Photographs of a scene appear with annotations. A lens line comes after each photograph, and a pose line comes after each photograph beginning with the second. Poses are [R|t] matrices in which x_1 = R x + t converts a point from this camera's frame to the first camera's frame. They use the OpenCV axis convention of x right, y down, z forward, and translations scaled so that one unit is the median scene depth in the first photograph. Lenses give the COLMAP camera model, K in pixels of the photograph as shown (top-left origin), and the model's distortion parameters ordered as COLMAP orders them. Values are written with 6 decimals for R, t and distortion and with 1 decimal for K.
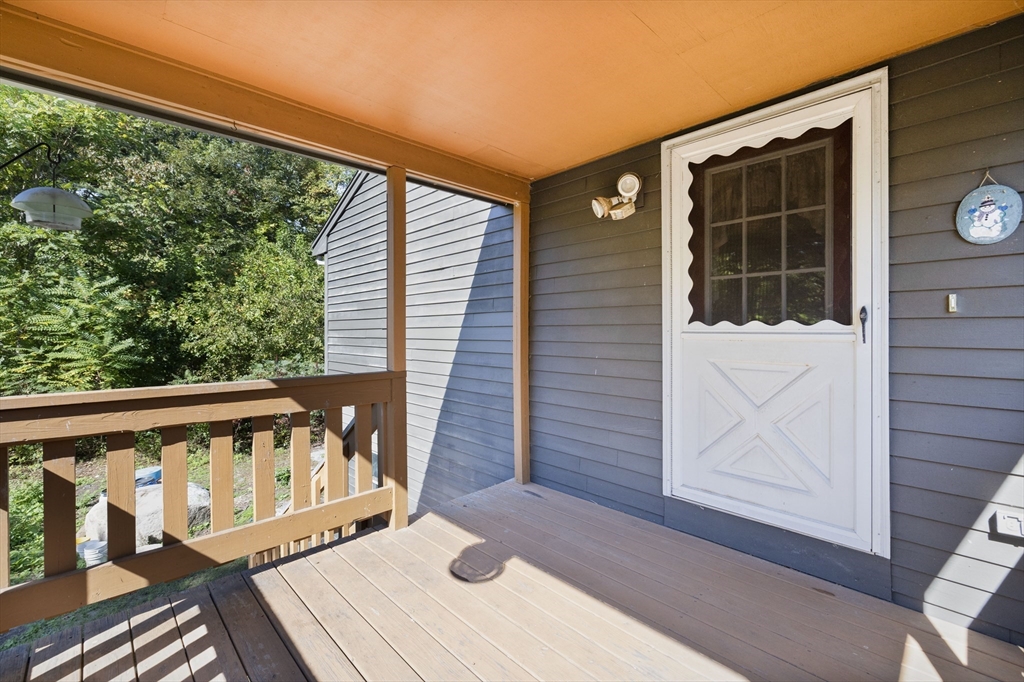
lens RADIAL K [[431.3, 0, 506.6], [0, 431.3, 335.1], [0, 0, 1]] dist [-0.000581, -0.000210]
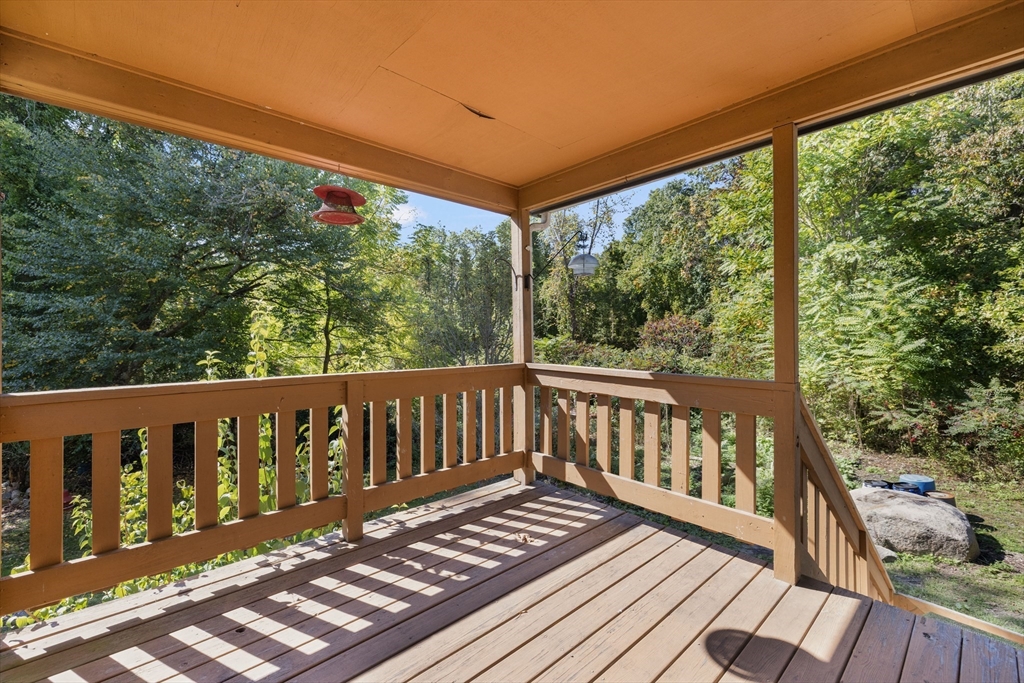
lens RADIAL K [[431.3, 0, 506.9], [0, 431.3, 335.5], [0, 0, 1]] dist [-0.000581, -0.000210]
pose [[-0.039697, 0.010548, -0.999156, 0.124213], [-0.007514, 0.999913, 0.010855, -0.001850], [0.999184, 0.007938, -0.039614, 0.116069]]
